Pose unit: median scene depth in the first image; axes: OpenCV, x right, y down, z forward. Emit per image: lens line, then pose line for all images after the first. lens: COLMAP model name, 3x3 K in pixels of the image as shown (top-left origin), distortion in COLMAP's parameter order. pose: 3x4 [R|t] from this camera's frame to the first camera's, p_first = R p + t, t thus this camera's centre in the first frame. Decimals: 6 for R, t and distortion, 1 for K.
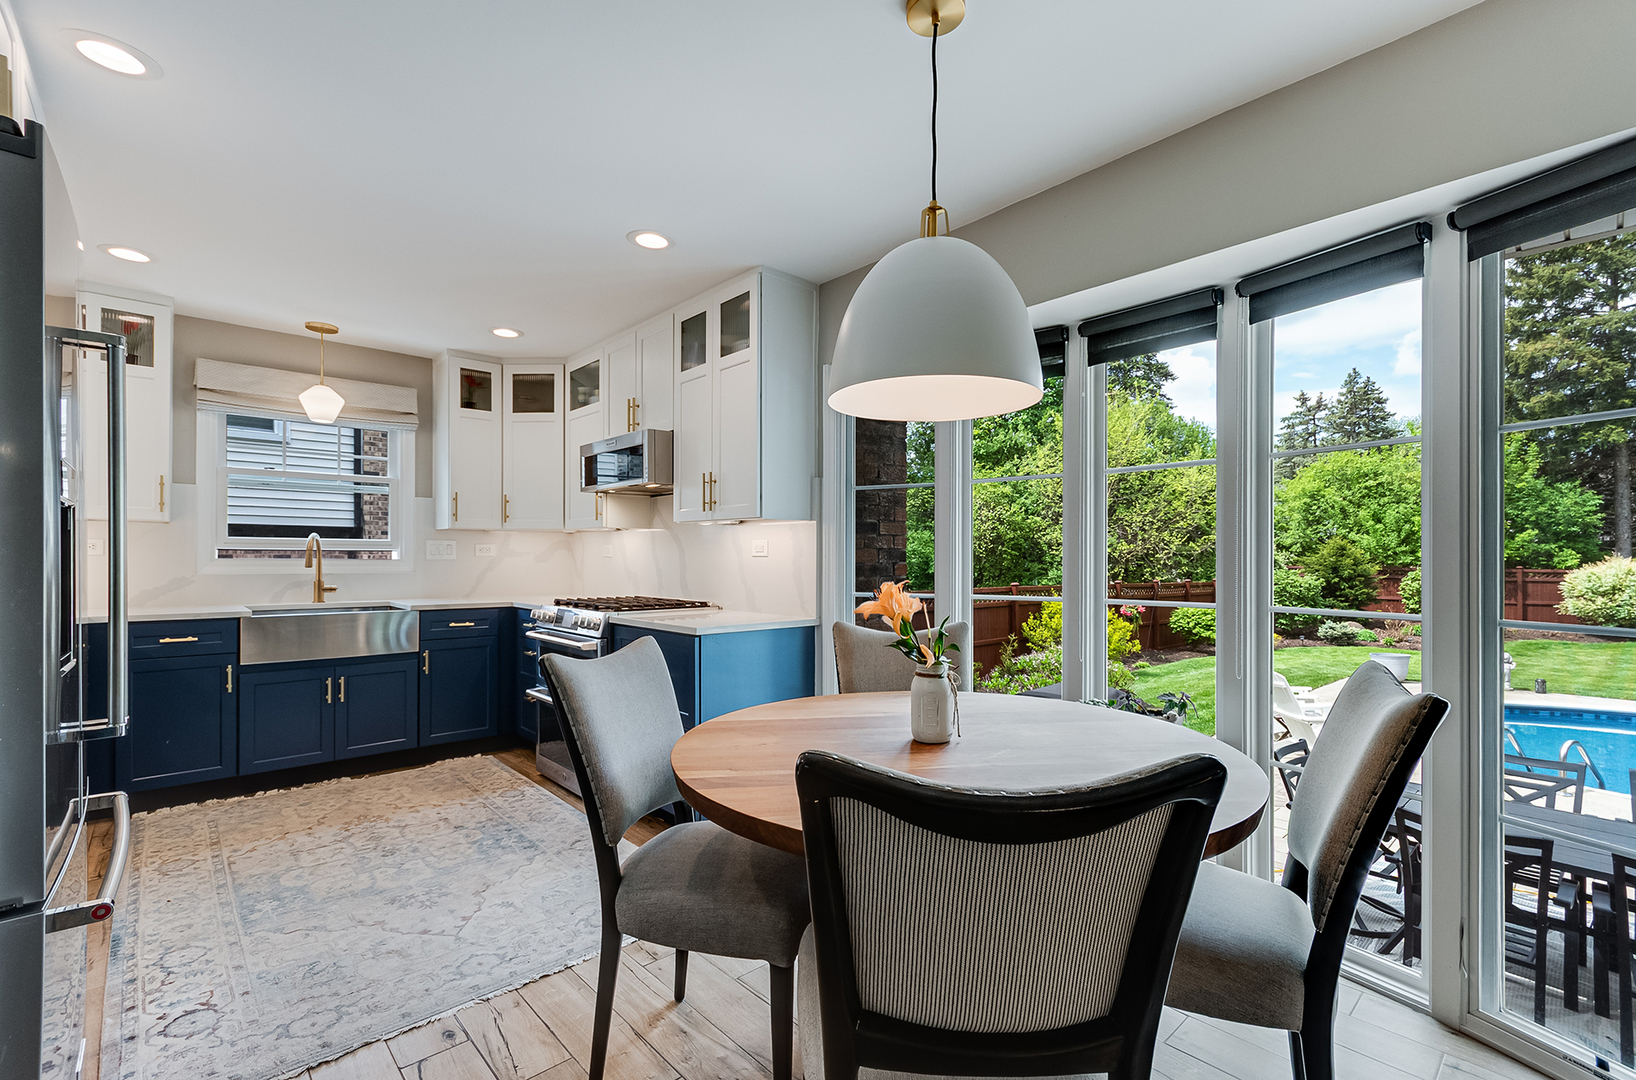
lens RADIAL K [[718.1, 0, 820.3], [0, 718.1, 553.5], [0, 0, 1]] dist [0.002105, -0.000814]
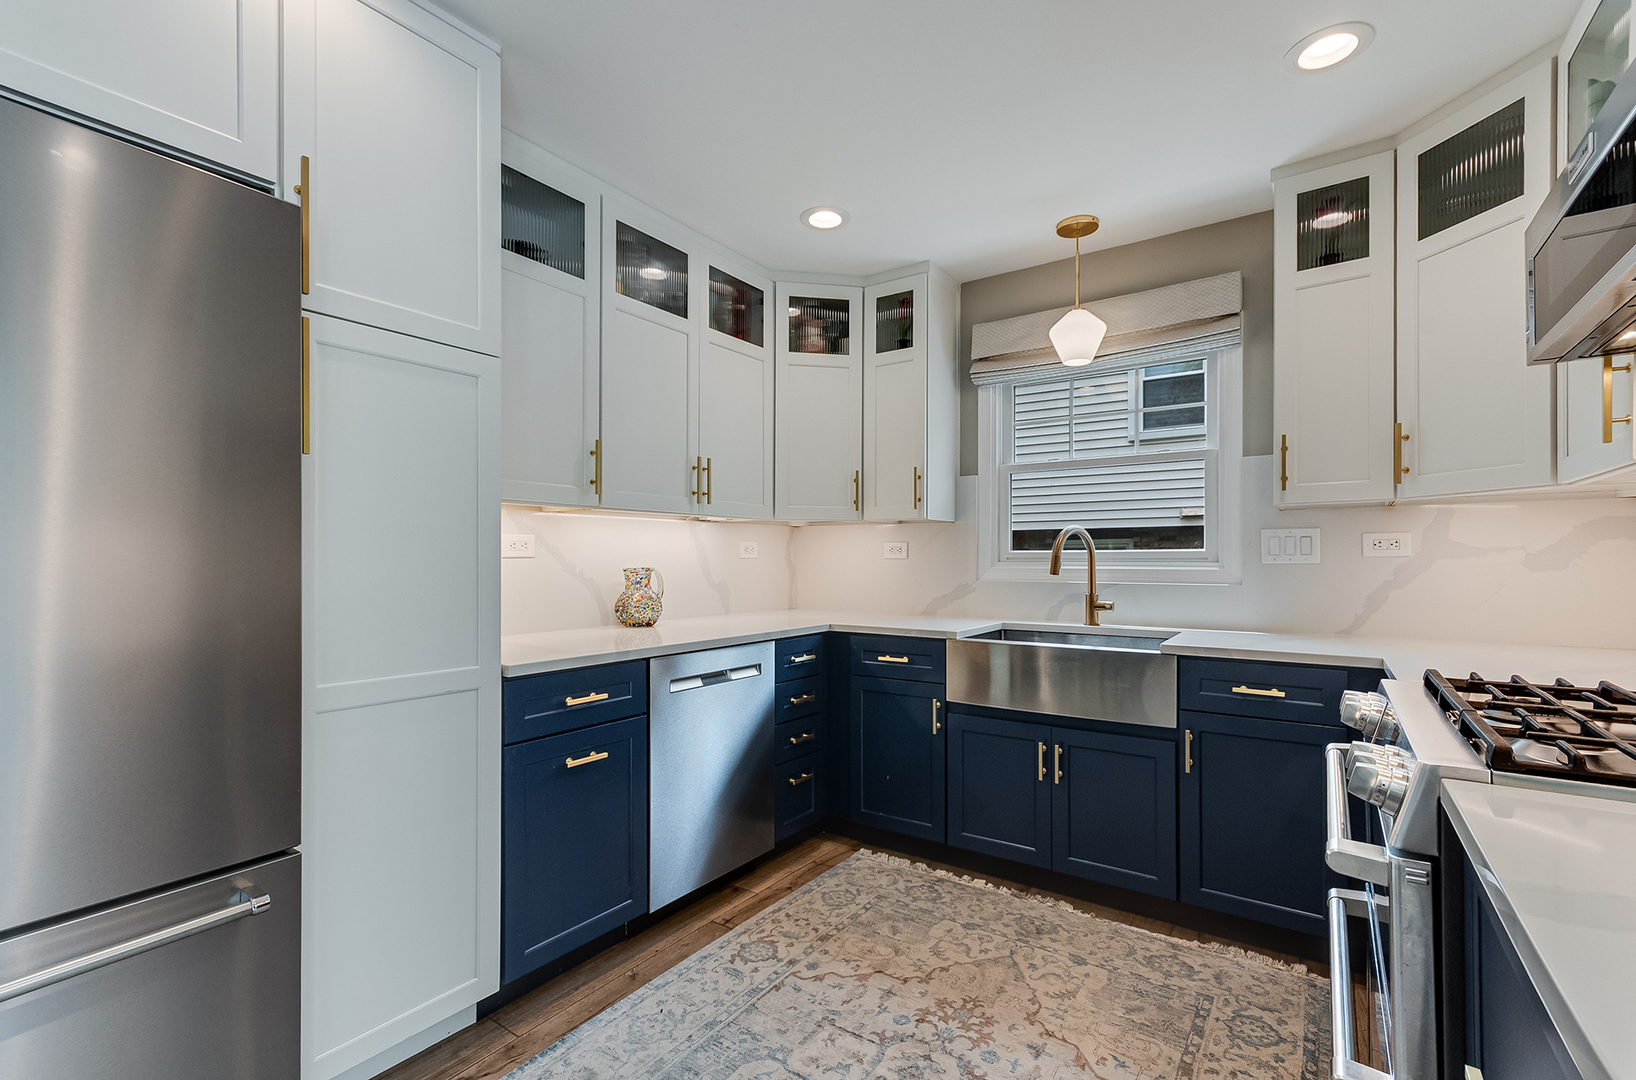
lens RADIAL K [[718.1, 0, 824.0], [0, 718.1, 566.1], [0, 0, 1]] dist [0.002105, -0.000814]
pose [[0.223804, 0.000020, -0.974634, -0.082975], [0.004175, 0.999991, 0.000979, 0.009780], [0.974625, -0.004289, 0.223802, 0.636401]]
